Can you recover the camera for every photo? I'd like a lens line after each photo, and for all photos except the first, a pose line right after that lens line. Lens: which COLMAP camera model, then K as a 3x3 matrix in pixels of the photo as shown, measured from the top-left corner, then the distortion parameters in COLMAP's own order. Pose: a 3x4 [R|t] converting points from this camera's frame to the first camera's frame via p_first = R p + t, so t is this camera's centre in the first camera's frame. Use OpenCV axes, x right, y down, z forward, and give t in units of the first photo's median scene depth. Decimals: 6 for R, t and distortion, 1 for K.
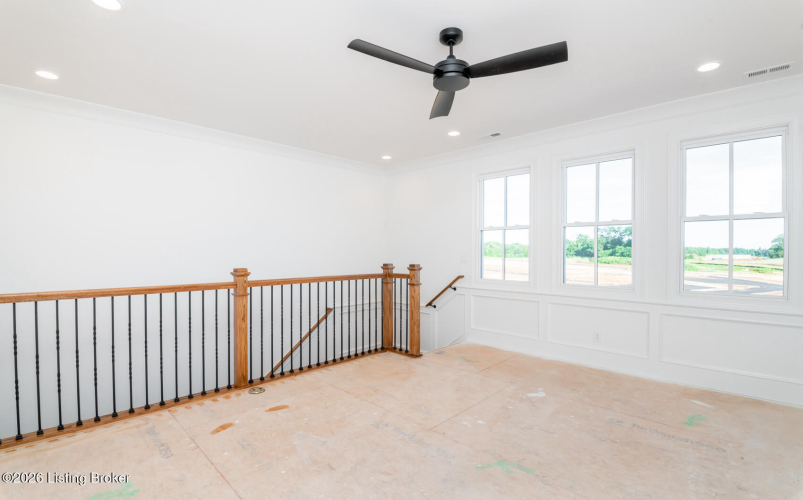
lens RADIAL K [[384.5, 0, 404.4], [0, 384.5, 253.2], [0, 0, 1]] dist [-0.011872, -0.000191]
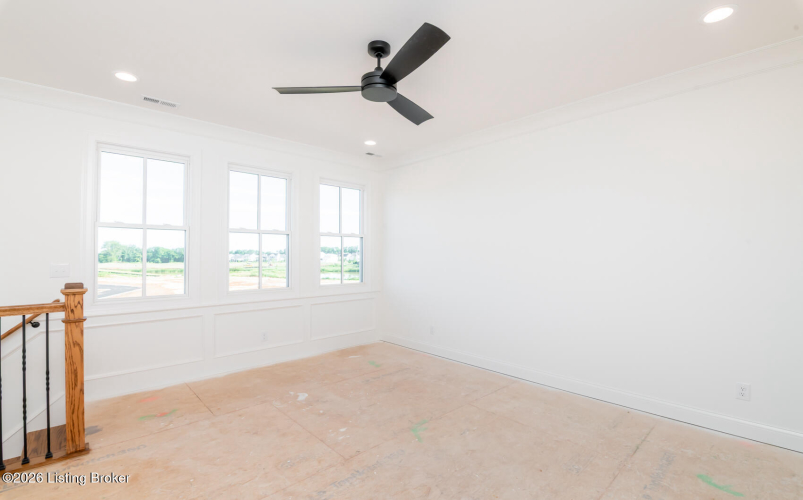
lens RADIAL K [[382.3, 0, 404.4], [0, 382.3, 253.9], [0, 0, 1]] dist [-0.004894, 0.000142]
pose [[-0.015277, 0.006828, 0.999860, -0.485490], [0.006156, 0.999958, -0.006735, -0.004886], [-0.999864, 0.006052, -0.015318, 0.519914]]
